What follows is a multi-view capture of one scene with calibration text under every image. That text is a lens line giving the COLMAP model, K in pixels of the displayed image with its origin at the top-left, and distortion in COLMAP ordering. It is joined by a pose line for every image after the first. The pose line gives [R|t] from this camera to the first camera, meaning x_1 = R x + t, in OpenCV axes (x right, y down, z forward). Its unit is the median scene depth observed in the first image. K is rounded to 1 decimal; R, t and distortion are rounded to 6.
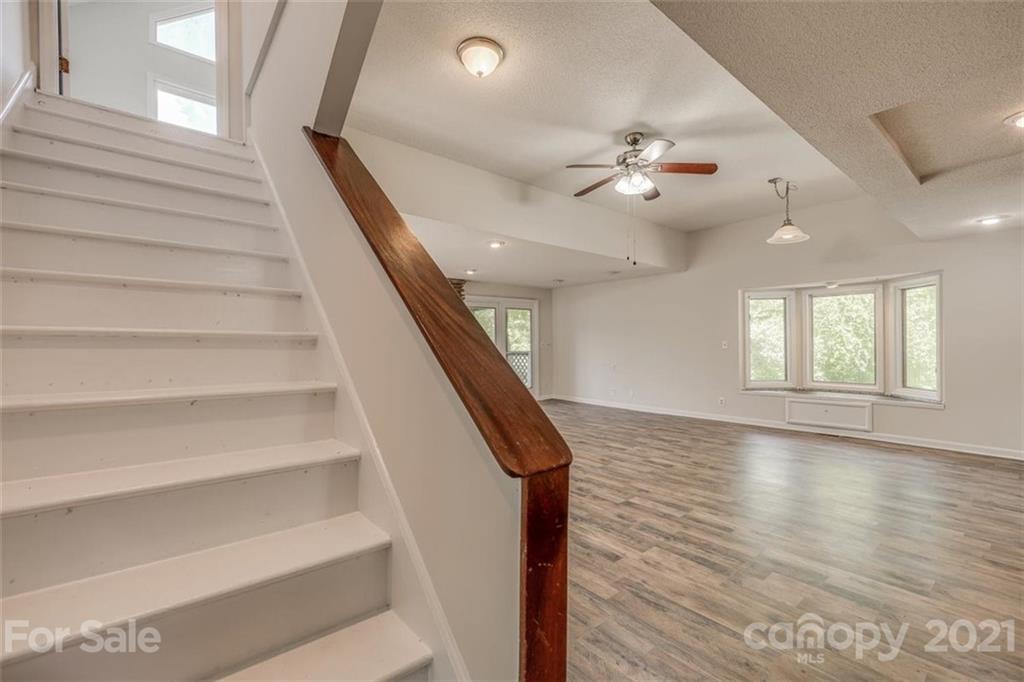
lens RADIAL K [[436.0, 0, 516.3], [0, 436.0, 344.3], [0, 0, 1]] dist [-0.002327, 0.001197]
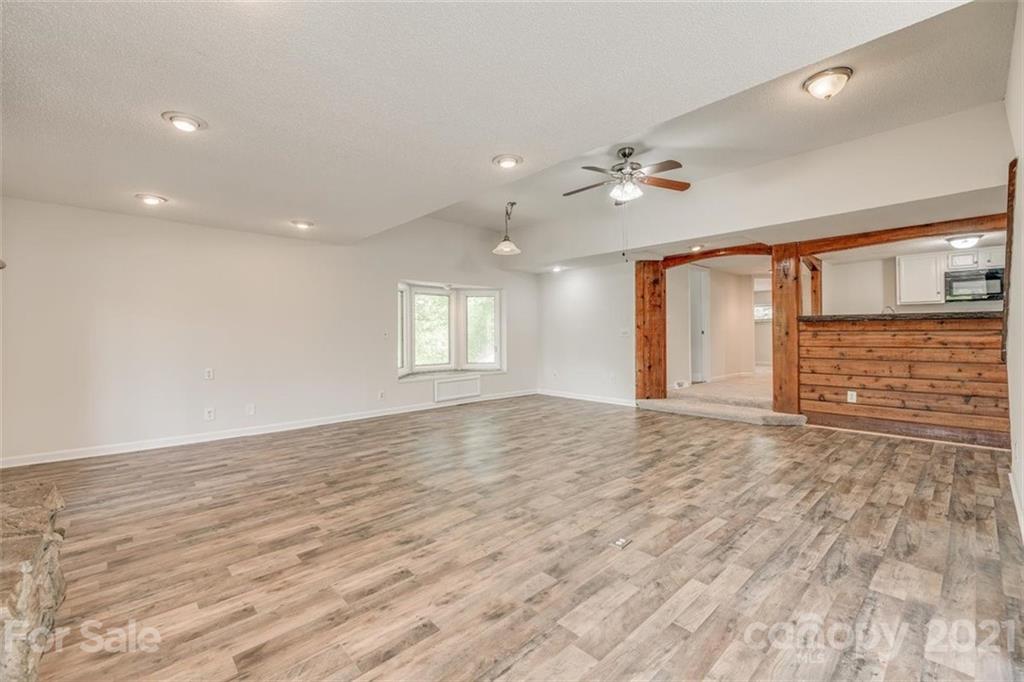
lens RADIAL K [[435.5, 0, 505.9], [0, 435.5, 332.5], [0, 0, 1]] dist [-0.002308, 0.000866]
pose [[-0.050890, 0.006729, 0.998682, -0.724491], [0.003116, 0.999974, -0.006579, 0.006175], [-0.998699, 0.002777, -0.050910, 1.175861]]
